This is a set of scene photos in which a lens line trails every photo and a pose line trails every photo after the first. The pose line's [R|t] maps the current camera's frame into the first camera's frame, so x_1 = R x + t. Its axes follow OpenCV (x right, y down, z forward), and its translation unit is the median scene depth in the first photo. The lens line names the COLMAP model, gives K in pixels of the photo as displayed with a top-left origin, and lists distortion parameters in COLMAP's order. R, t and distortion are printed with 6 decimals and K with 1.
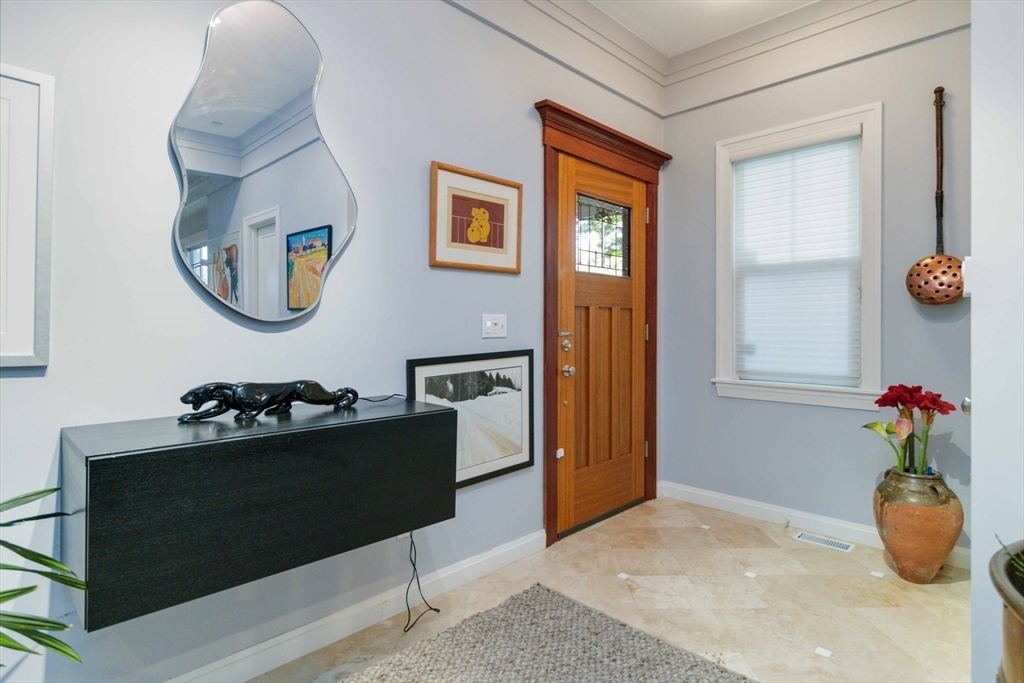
lens RADIAL K [[547.2, 0, 530.0], [0, 547.2, 322.8], [0, 0, 1]] dist [0.007701, -0.000328]
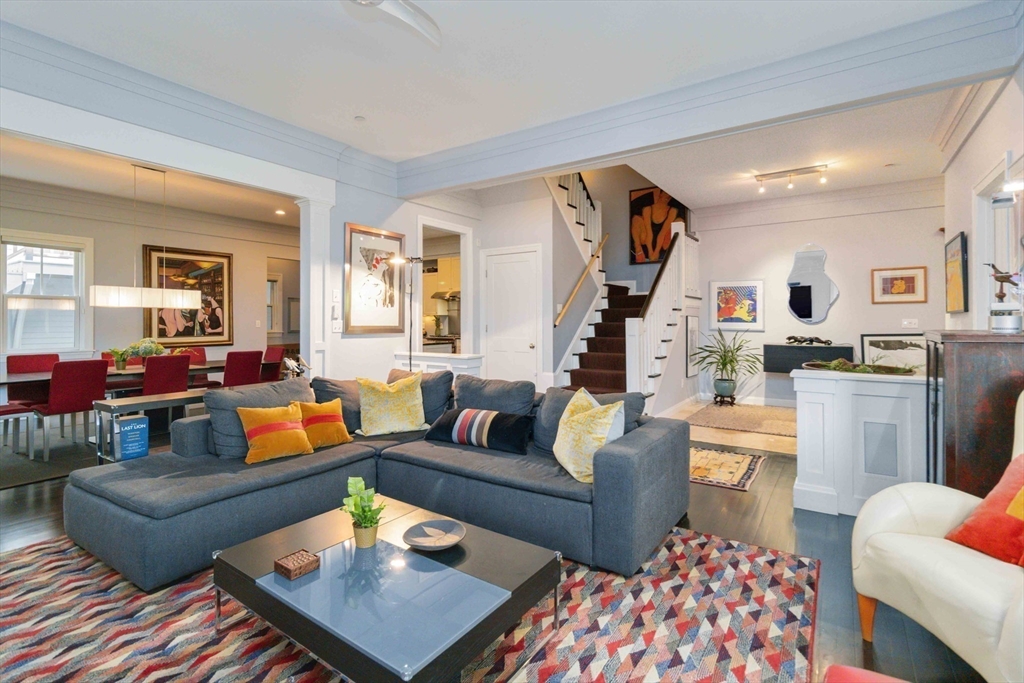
lens RADIAL K [[479.8, 0, 501.3], [0, 479.8, 313.4], [0, 0, 1]] dist [0.011047, -0.003080]
pose [[0.165456, -0.010537, -0.986161, 1.868156], [0.006349, 0.999934, -0.009619, -0.033216], [0.986197, -0.004670, 0.165512, -1.291731]]
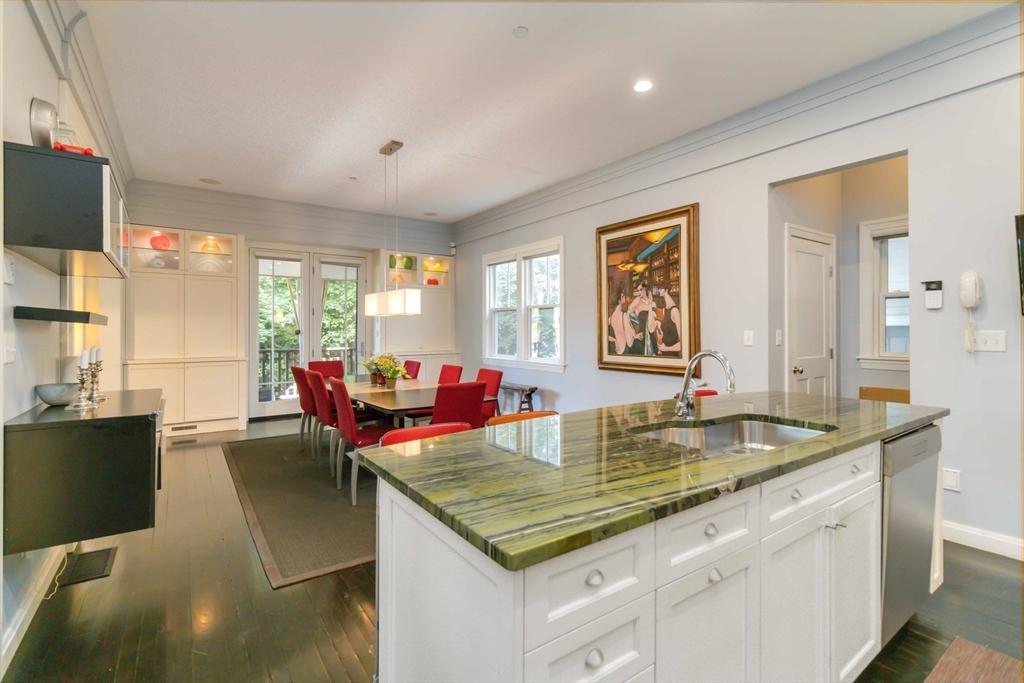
lens RADIAL K [[479.8, 0, 519.3], [0, 479.8, 337.0], [0, 0, 1]] dist [0.011047, -0.003080]
pose [[-0.982579, -0.001496, 0.185842, -1.174671], [0.000074, 0.999964, 0.008441, -0.020287], [-0.185848, 0.008308, -0.982543, -0.786218]]
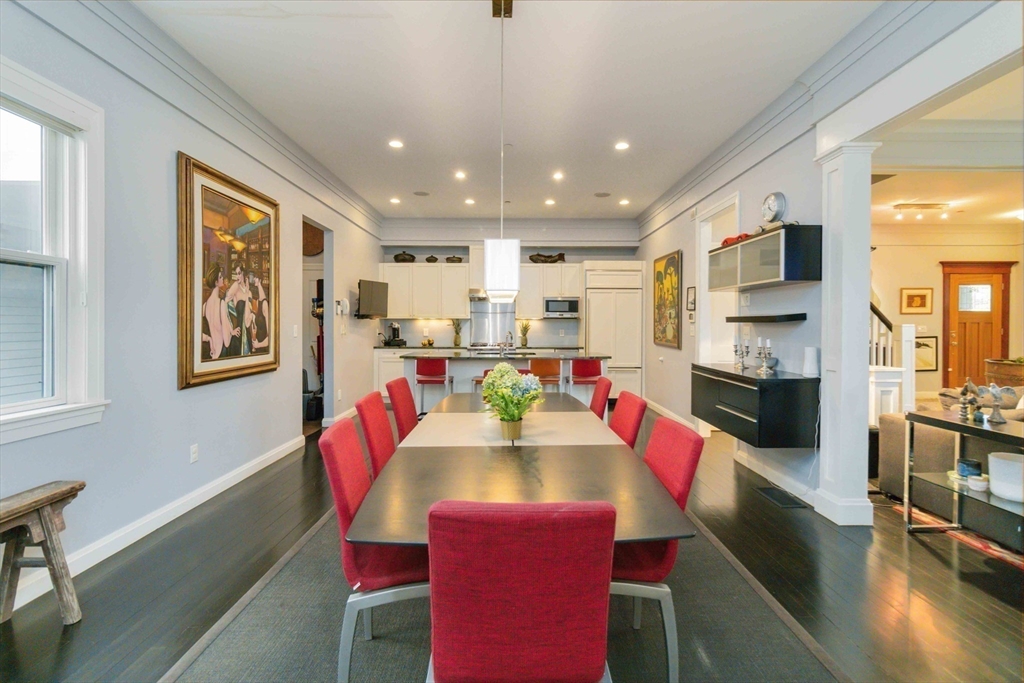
lens RADIAL K [[479.8, 0, 517.1], [0, 479.8, 324.8], [0, 0, 1]] dist [0.011047, -0.003080]
pose [[0.703427, 0.003492, -0.710759, 0.311889], [-0.000229, 0.999989, 0.004686, -0.036596], [0.710767, -0.003133, 0.703420, -3.063837]]
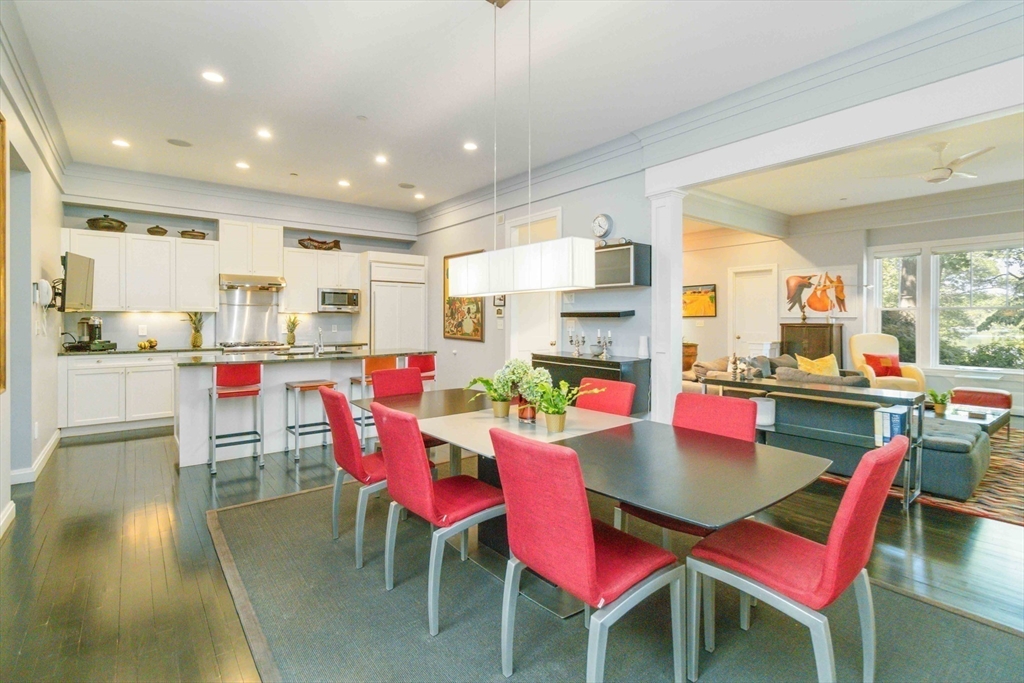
lens RADIAL K [[479.8, 0, 531.8], [0, 479.8, 314.5], [0, 0, 1]] dist [0.011047, -0.003080]
pose [[0.993397, 0.000289, -0.114729, -0.236565], [-0.000905, 0.999985, -0.005310, -0.037253], [0.114726, 0.005378, 0.993383, -3.333515]]
